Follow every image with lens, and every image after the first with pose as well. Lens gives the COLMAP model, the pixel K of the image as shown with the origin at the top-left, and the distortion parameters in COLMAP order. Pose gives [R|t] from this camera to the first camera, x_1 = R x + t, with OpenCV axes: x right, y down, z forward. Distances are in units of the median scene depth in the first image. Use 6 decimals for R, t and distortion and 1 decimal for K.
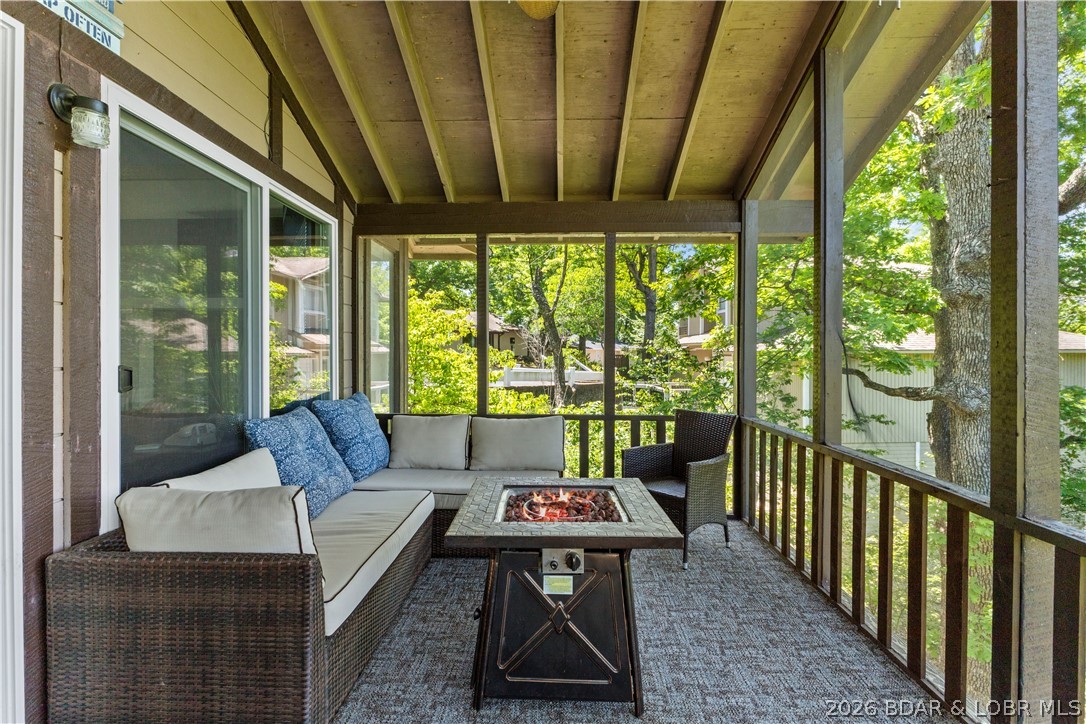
lens RADIAL K [[499.3, 0, 540.0], [0, 499.3, 351.3], [0, 0, 1]] dist [0.000806, -0.002220]
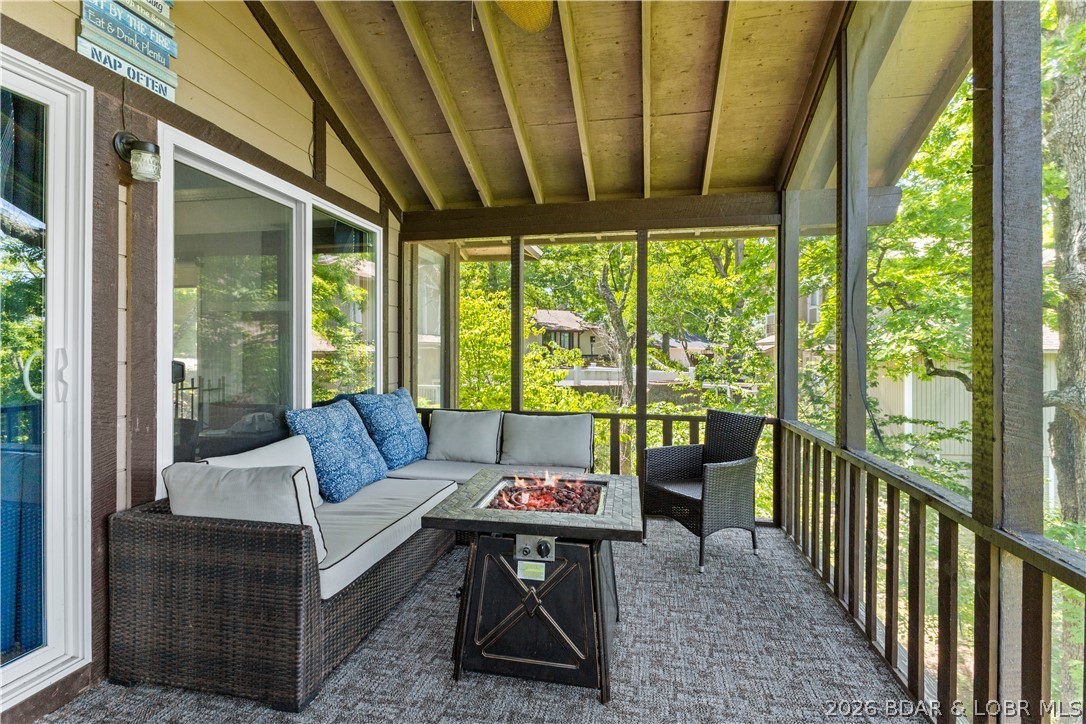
lens RADIAL K [[510.2, 0, 545.3], [0, 510.2, 348.1], [0, 0, 1]] dist [-0.000692, 0.000089]
pose [[0.986404, 0.001082, -0.164338, 0.172354], [-0.001780, 0.999990, -0.004100, 0.001108], [0.164332, 0.004337, 0.986396, -0.043750]]
